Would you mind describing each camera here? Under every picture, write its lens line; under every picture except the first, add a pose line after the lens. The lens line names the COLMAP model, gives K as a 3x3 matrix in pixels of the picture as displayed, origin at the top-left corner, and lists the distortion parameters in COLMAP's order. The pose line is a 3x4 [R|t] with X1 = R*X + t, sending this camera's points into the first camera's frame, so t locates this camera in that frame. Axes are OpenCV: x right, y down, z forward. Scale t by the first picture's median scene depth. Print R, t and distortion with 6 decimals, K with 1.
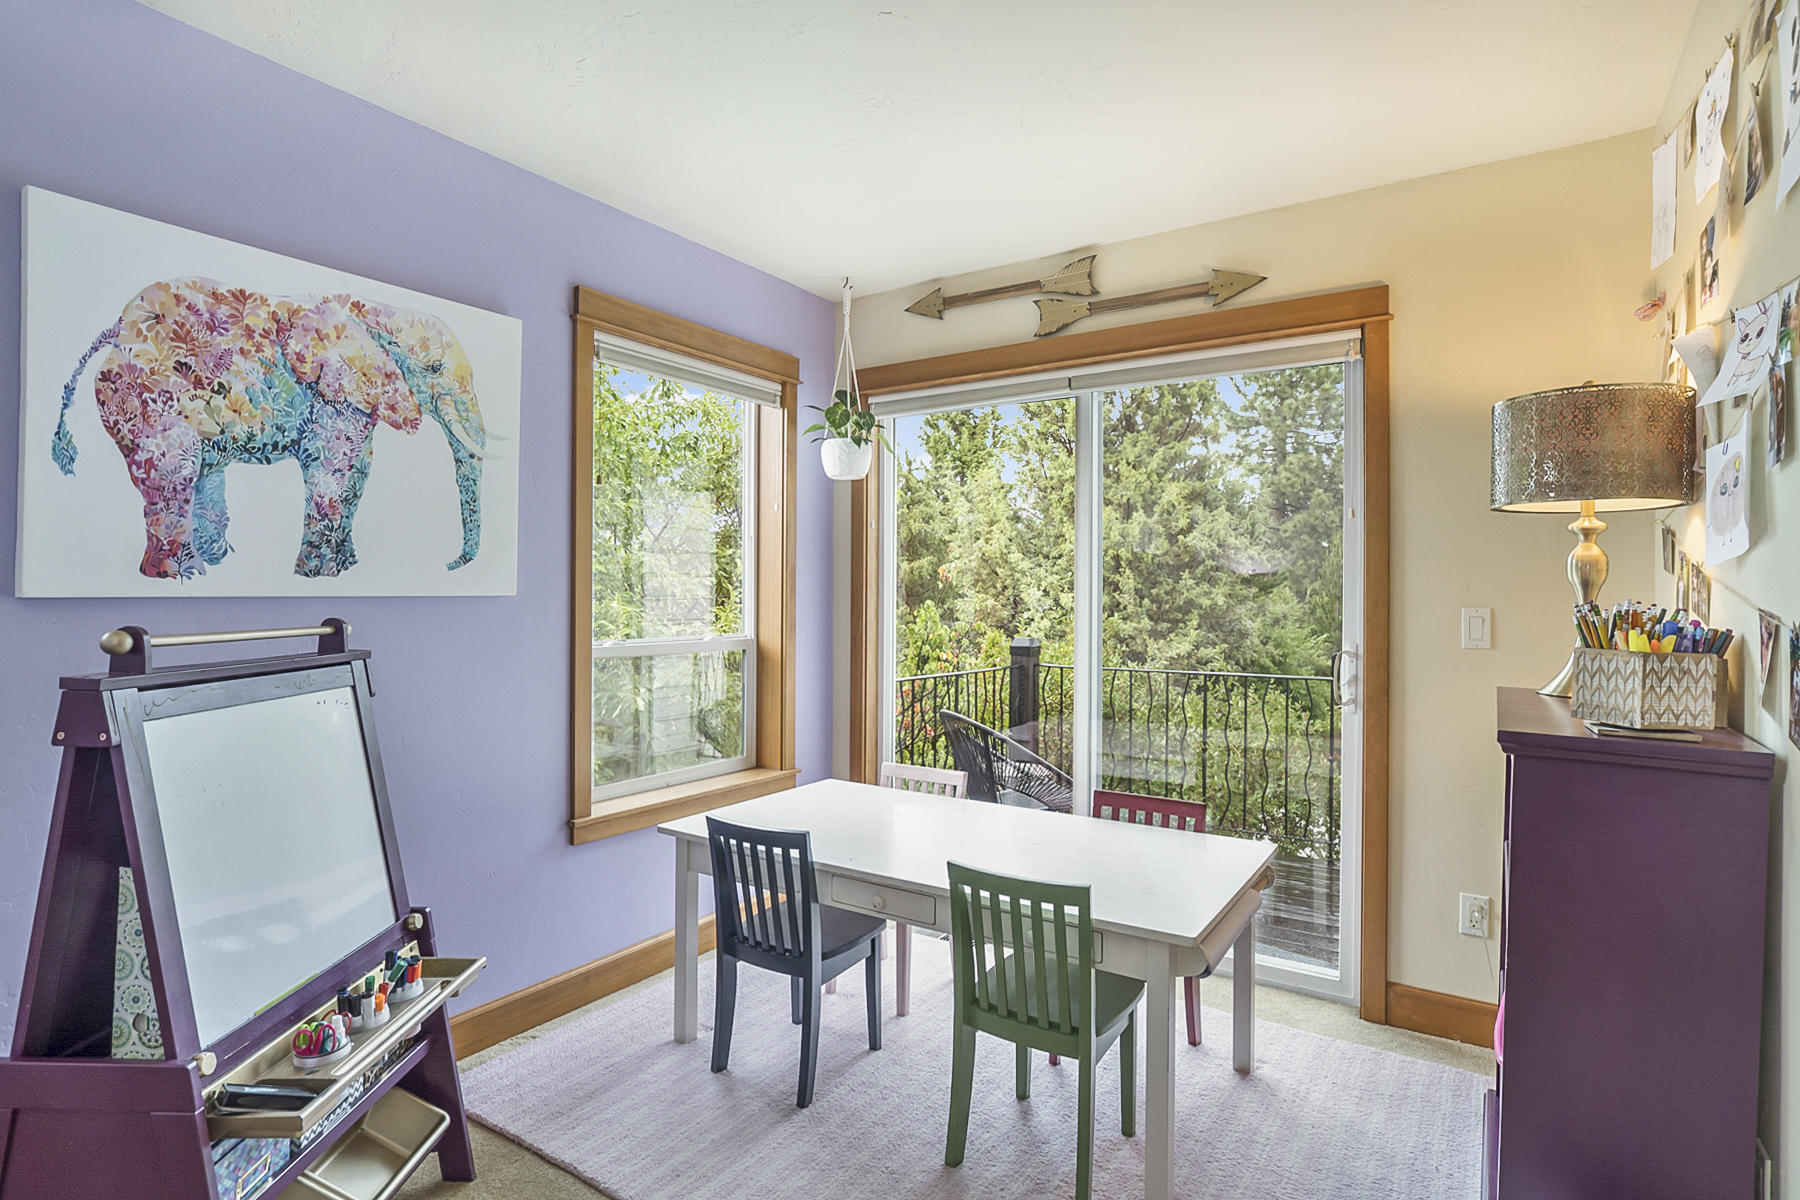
lens RADIAL K [[914.1, 0, 902.9], [0, 914.1, 594.6], [0, 0, 1]] dist [-0.022849, 0.009637]
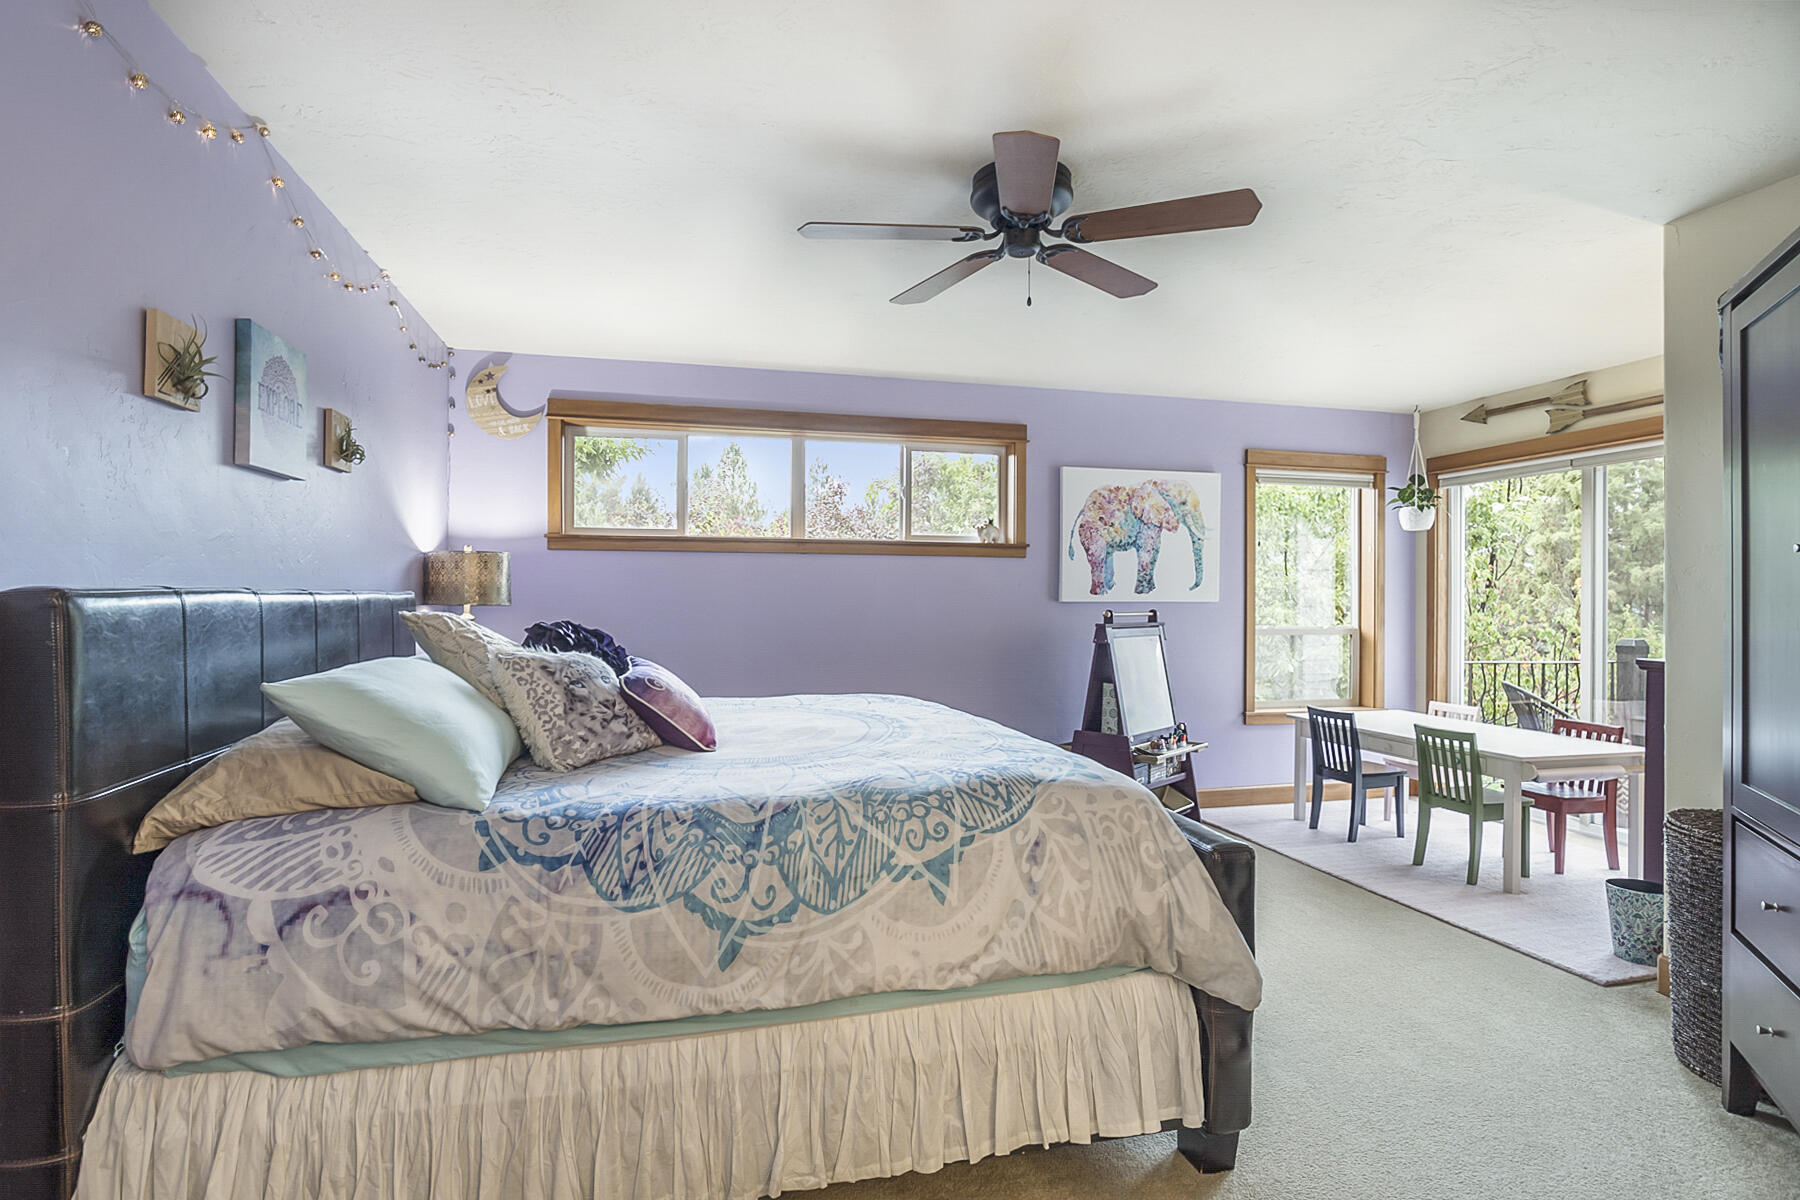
lens RADIAL K [[914.1, 0, 897.1], [0, 914.1, 598.8], [0, 0, 1]] dist [-0.022849, 0.009637]
pose [[0.742475, -0.001933, -0.669871, 0.524716], [-0.002639, 0.999980, -0.005810, 0.009843], [0.669868, 0.006082, 0.742455, -1.280018]]
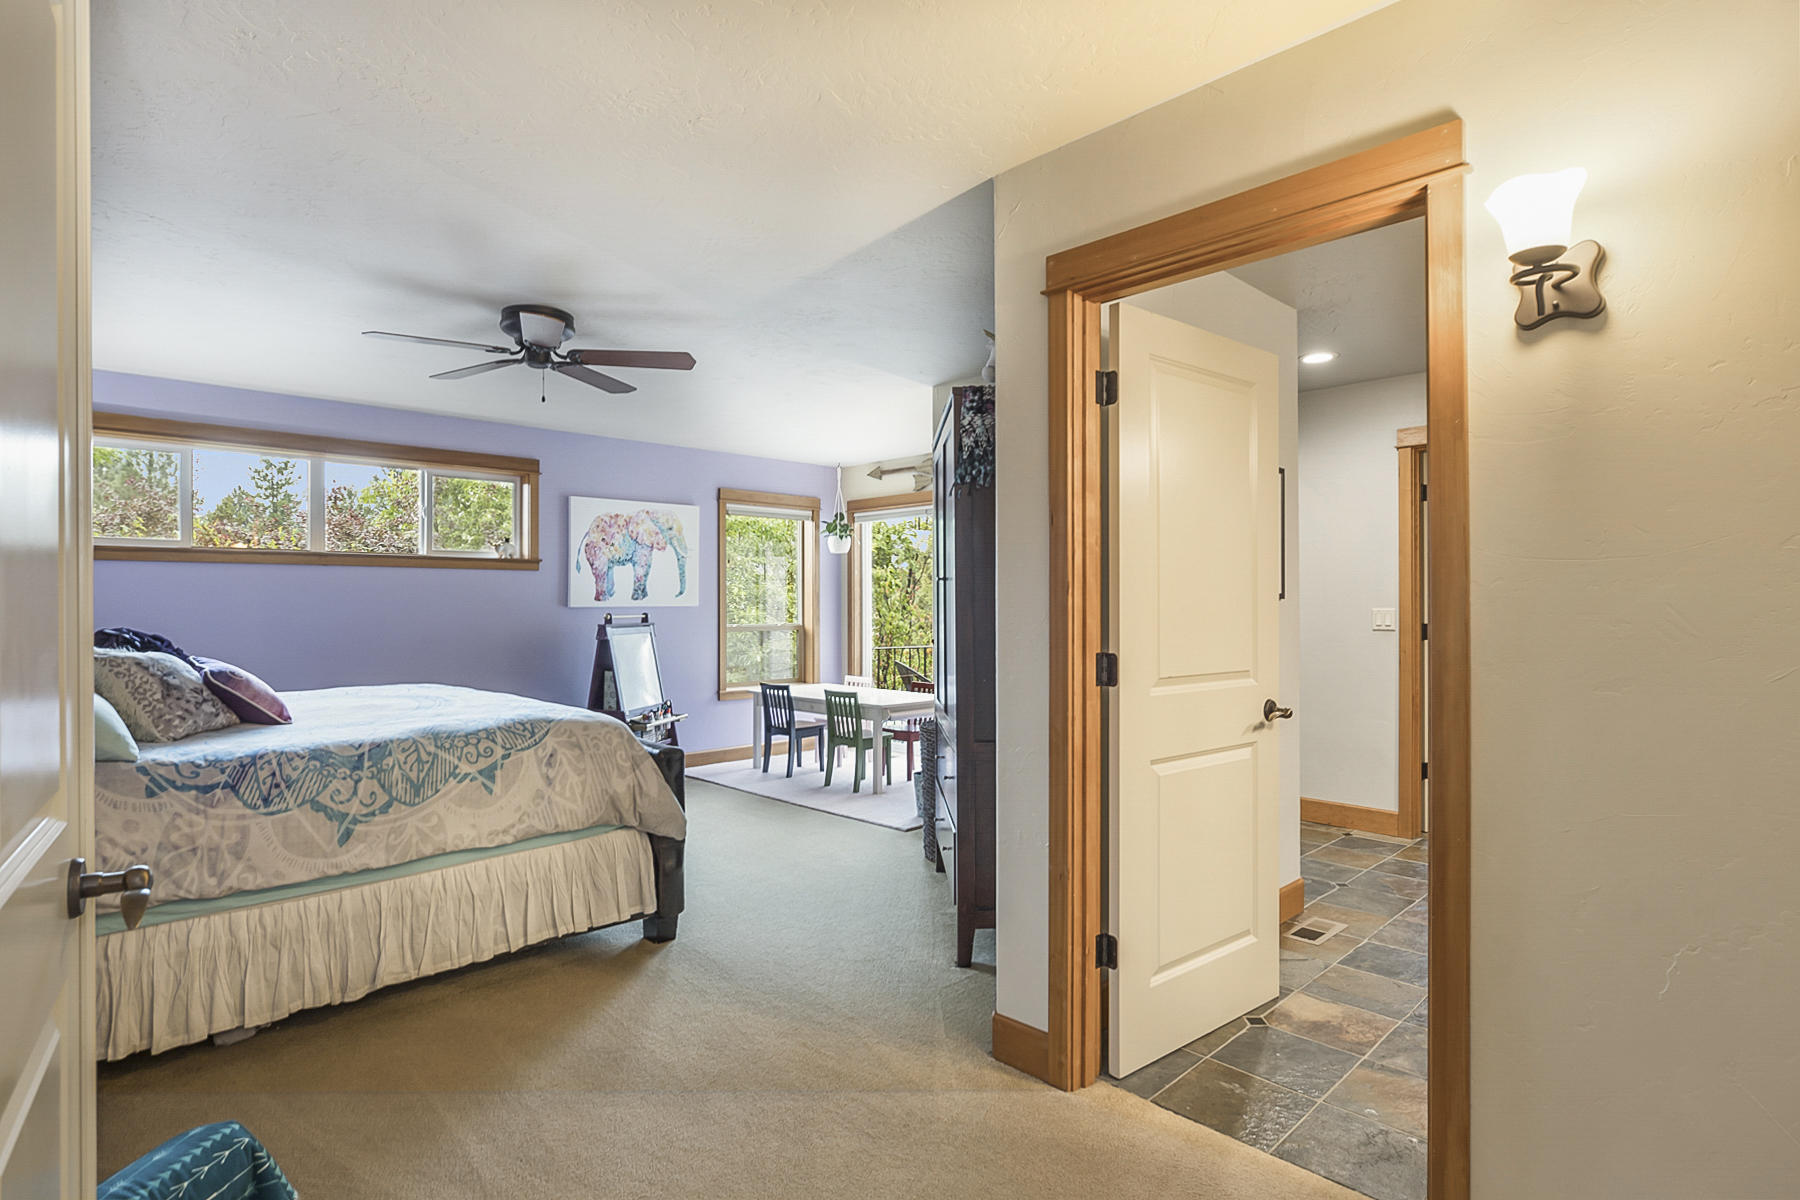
lens RADIAL K [[914.1, 0, 901.5], [0, 914.1, 601.3], [0, 0, 1]] dist [-0.022849, 0.009637]
pose [[0.977741, -0.007881, -0.209669, 0.877205], [0.006718, 0.999958, -0.006257, 0.009079], [0.209709, 0.004709, 0.977752, -1.824012]]
